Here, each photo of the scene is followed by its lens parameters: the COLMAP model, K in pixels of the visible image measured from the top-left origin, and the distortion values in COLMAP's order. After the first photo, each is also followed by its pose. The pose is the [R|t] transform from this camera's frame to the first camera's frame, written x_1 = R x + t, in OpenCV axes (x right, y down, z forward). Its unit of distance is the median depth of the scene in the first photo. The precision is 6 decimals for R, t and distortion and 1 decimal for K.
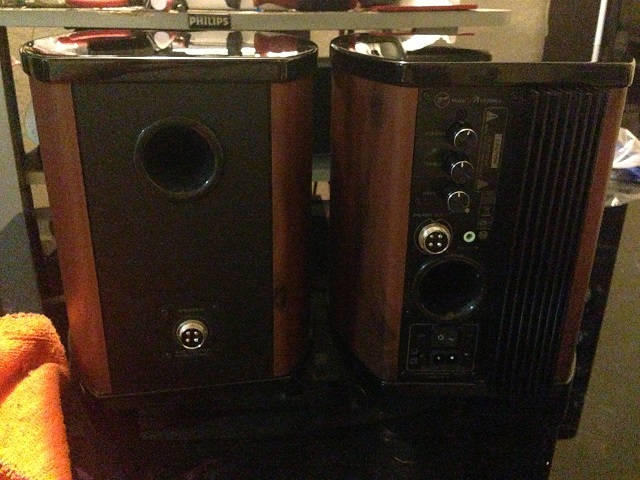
lens RADIAL K [[611.2, 0, 317.8], [0, 611.2, 240.7], [0, 0, 1]] dist [0.053500, 0.000000]
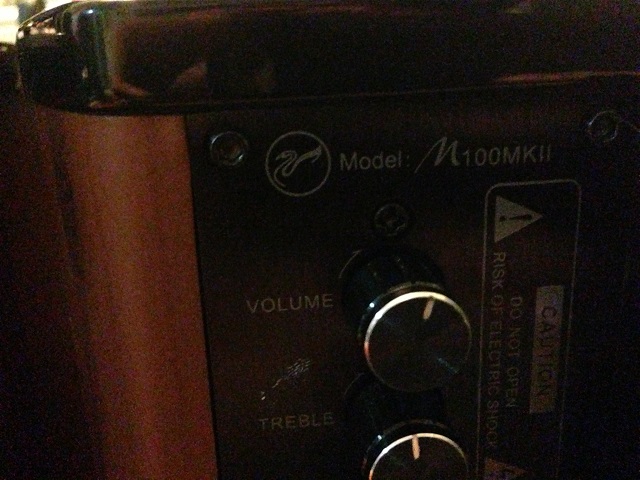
lens RADIAL K [[611.2, 0, 321.1], [0, 611.2, 239.7], [0, 0, 1]] dist [0.053500, 0.000000]
pose [[0.994868, -0.069824, 0.073230, 0.189516], [0.077997, 0.990248, -0.115435, -0.172506], [-0.064456, 0.120555, 0.990612, 0.770463]]
